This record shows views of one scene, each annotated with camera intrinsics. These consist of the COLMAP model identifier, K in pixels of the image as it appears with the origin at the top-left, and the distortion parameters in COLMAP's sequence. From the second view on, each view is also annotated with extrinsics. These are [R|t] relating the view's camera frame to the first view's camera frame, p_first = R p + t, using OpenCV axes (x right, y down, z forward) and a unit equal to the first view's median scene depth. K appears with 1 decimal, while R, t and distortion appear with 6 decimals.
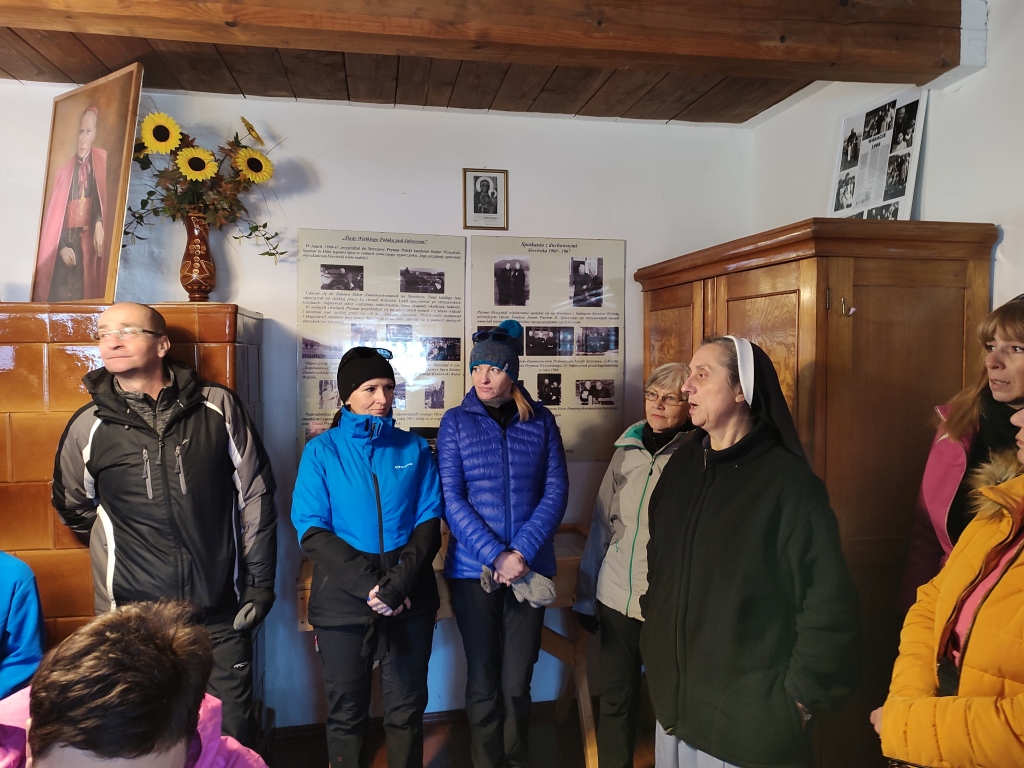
lens RADIAL K [[729.8, 0, 509.7], [0, 729.8, 384.8], [0, 0, 1]] dist [0.022717, -0.014479]
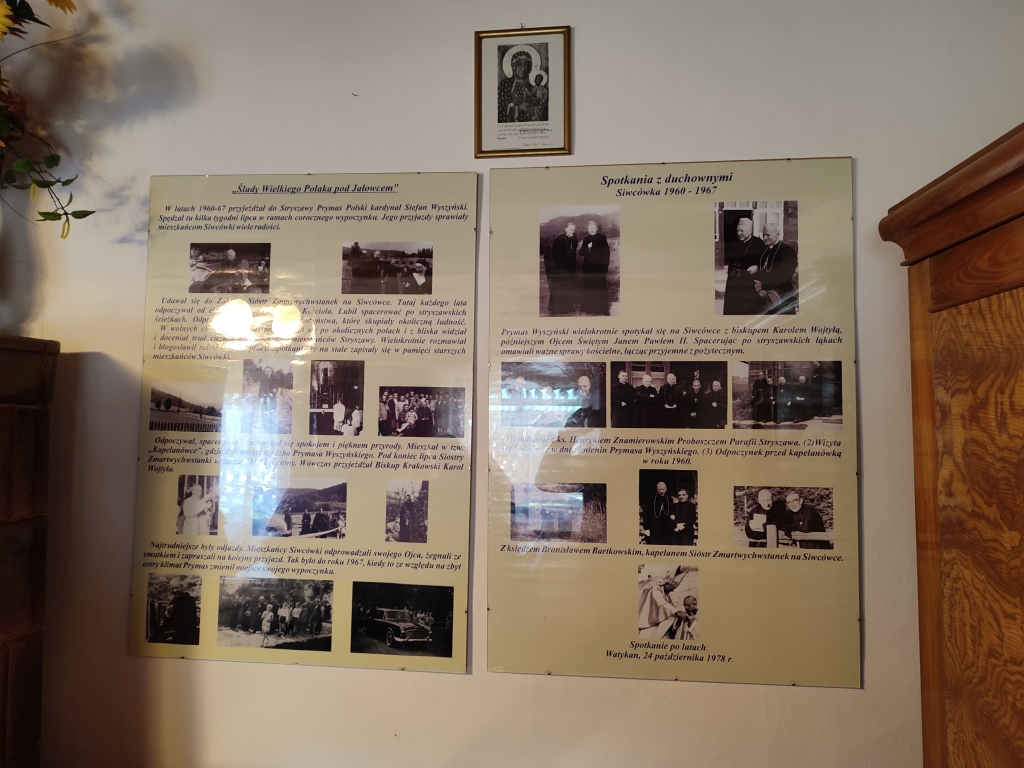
lens RADIAL K [[729.8, 0, 512.2], [0, 729.8, 376.8], [0, 0, 1]] dist [0.022717, -0.014479]
pose [[0.954839, -0.010545, -0.296935, 0.097619], [-0.017011, 0.995790, -0.090066, -0.030398], [0.296635, 0.091050, 0.950641, 0.570552]]
